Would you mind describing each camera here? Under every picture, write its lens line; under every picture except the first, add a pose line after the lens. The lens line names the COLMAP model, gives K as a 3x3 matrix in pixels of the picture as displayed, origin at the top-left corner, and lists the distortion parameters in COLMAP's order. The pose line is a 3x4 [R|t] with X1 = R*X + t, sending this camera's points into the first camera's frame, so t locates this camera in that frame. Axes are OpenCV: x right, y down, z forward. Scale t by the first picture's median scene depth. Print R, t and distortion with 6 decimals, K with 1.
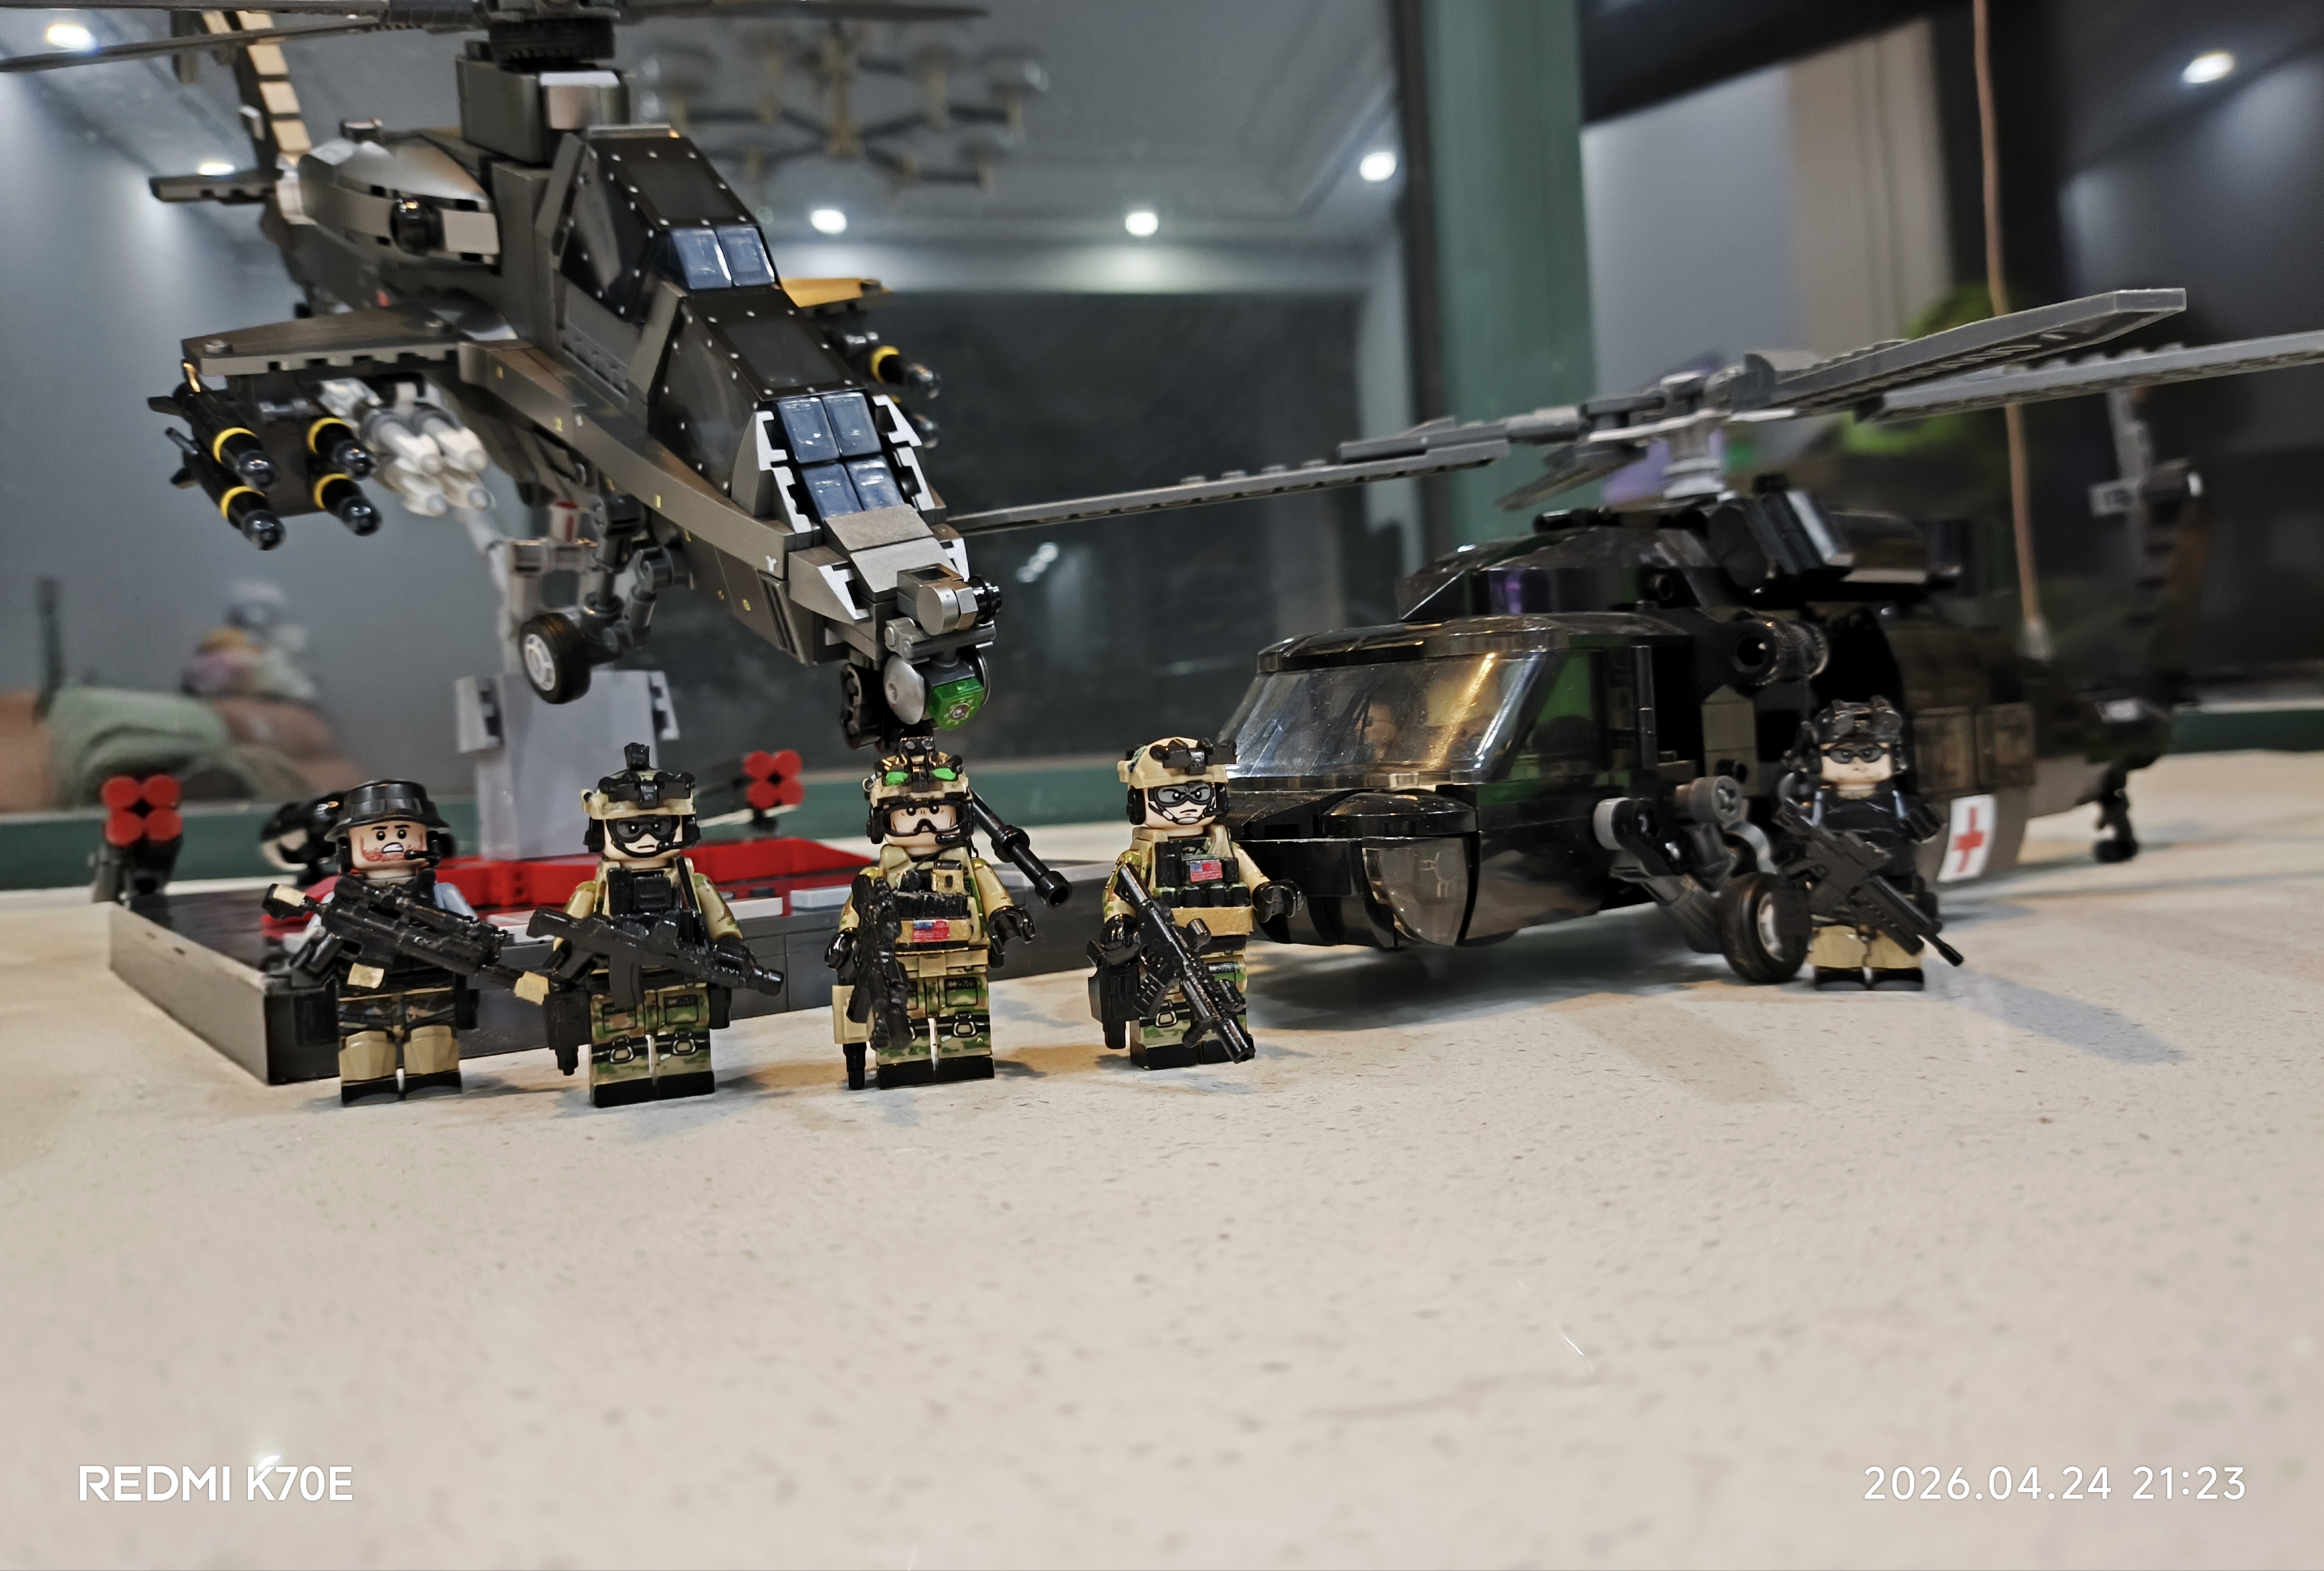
lens RADIAL K [[1722.4, 0, 1164.4], [0, 1722.4, 698.1], [0, 0, 1]] dist [0.153951, -0.387412]
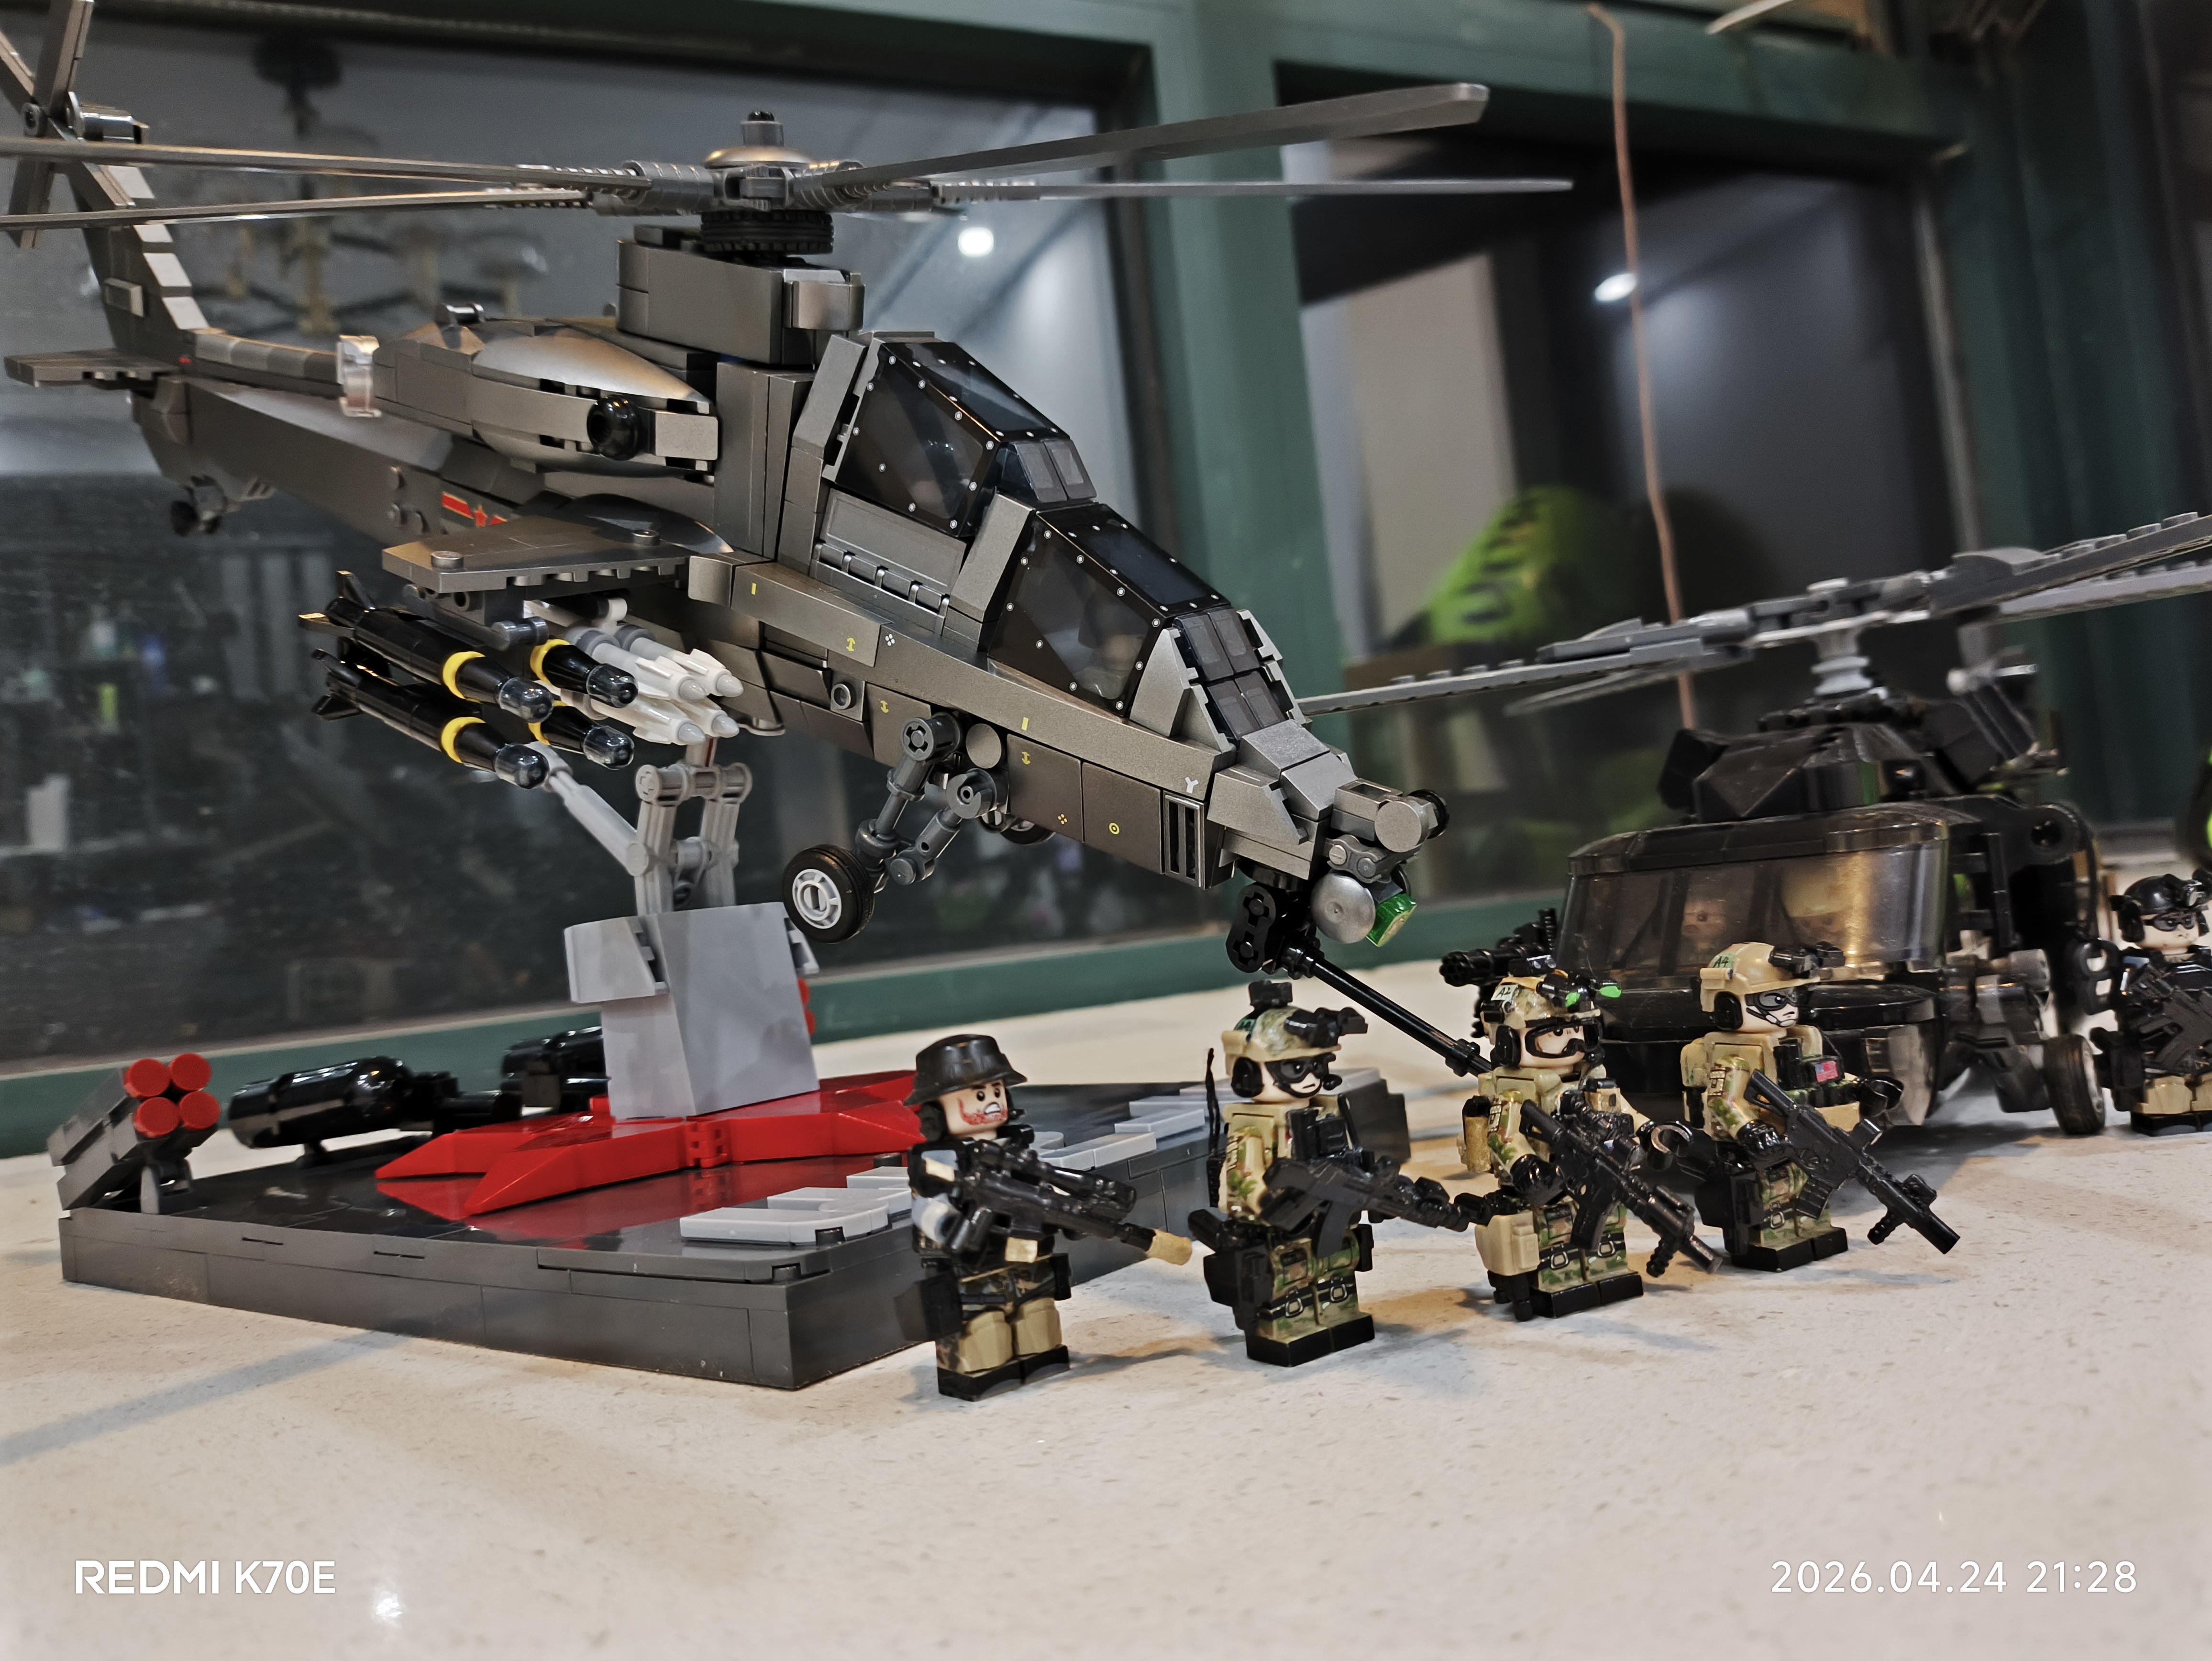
lens RADIAL K [[1740.4, 0, 1087.8], [0, 1740.4, 830.3], [0, 0, 1]] dist [0.045413, -0.011709]
pose [[0.968695, -0.041281, 0.244796, -0.511223], [0.049561, 0.998385, -0.027756, -0.027593], [-0.243255, 0.039020, 0.969177, 0.074476]]
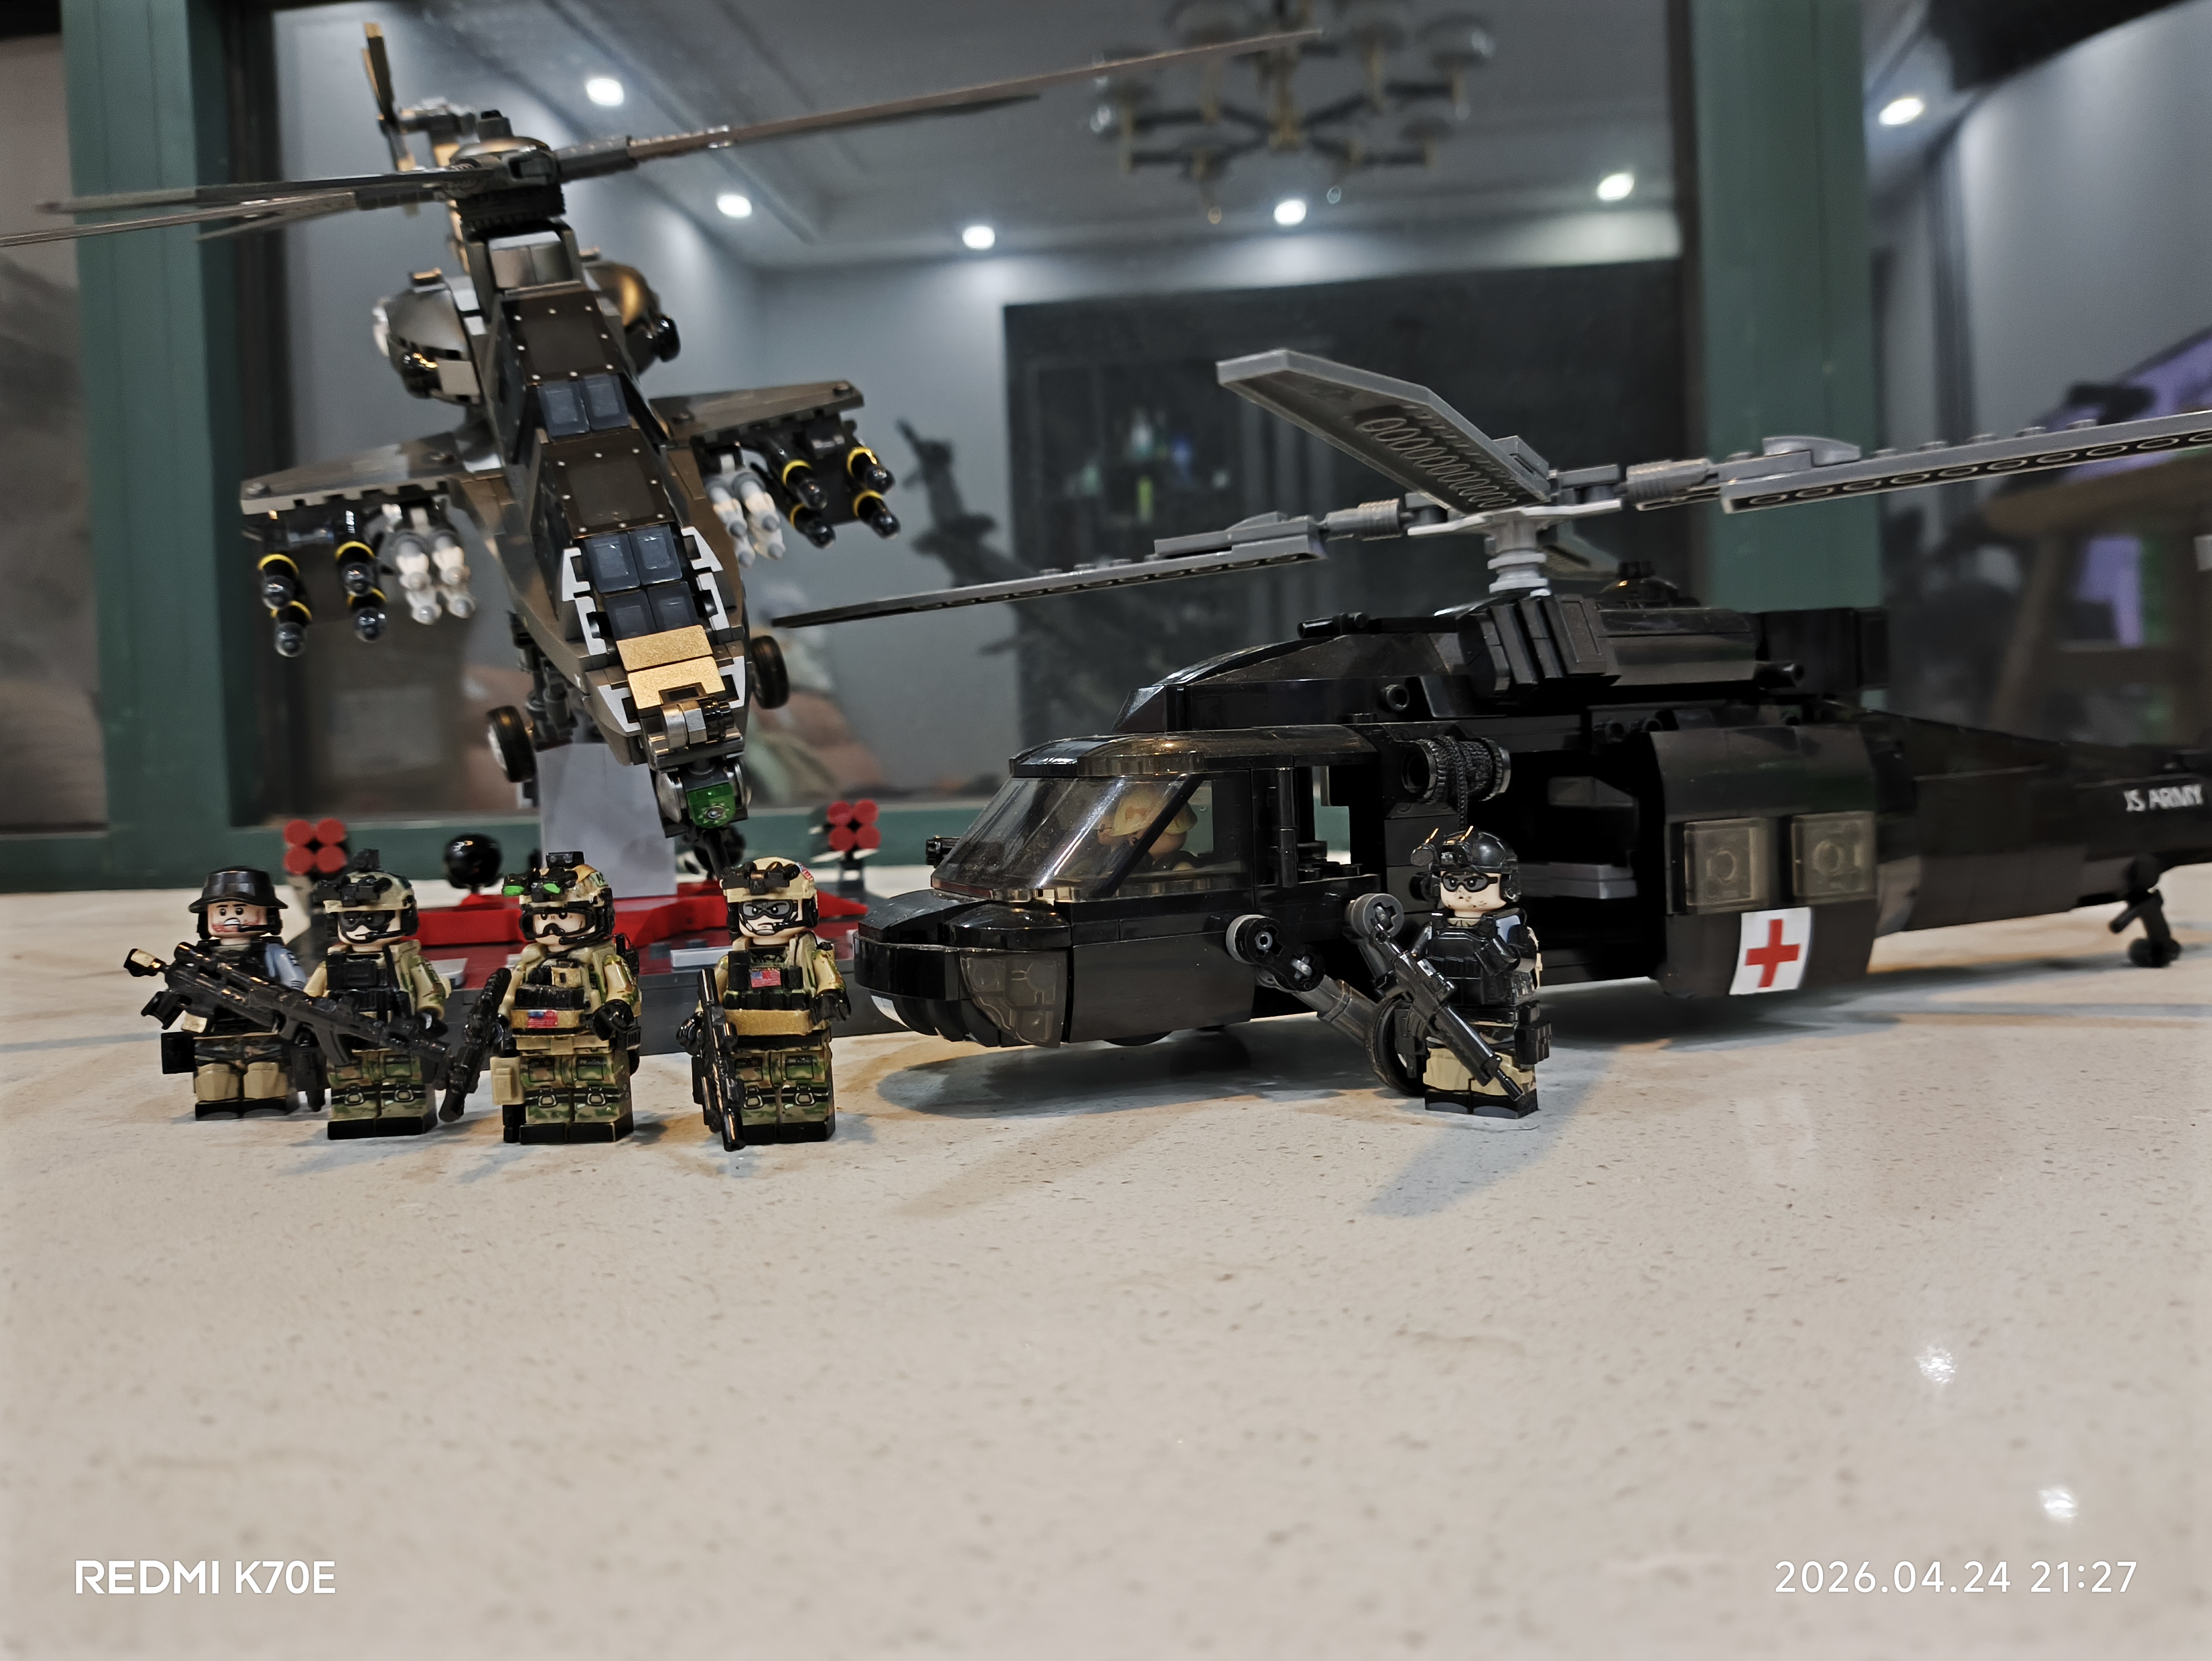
lens RADIAL K [[1707.9, 0, 1106.0], [0, 1707.9, 830.5], [0, 0, 1]] dist [0.131022, -0.284329]
pose [[0.953993, 0.027463, -0.298569, 0.452870], [-0.002860, 0.996585, 0.082527, -0.072661], [0.299815, -0.077876, 0.950813, -0.003717]]
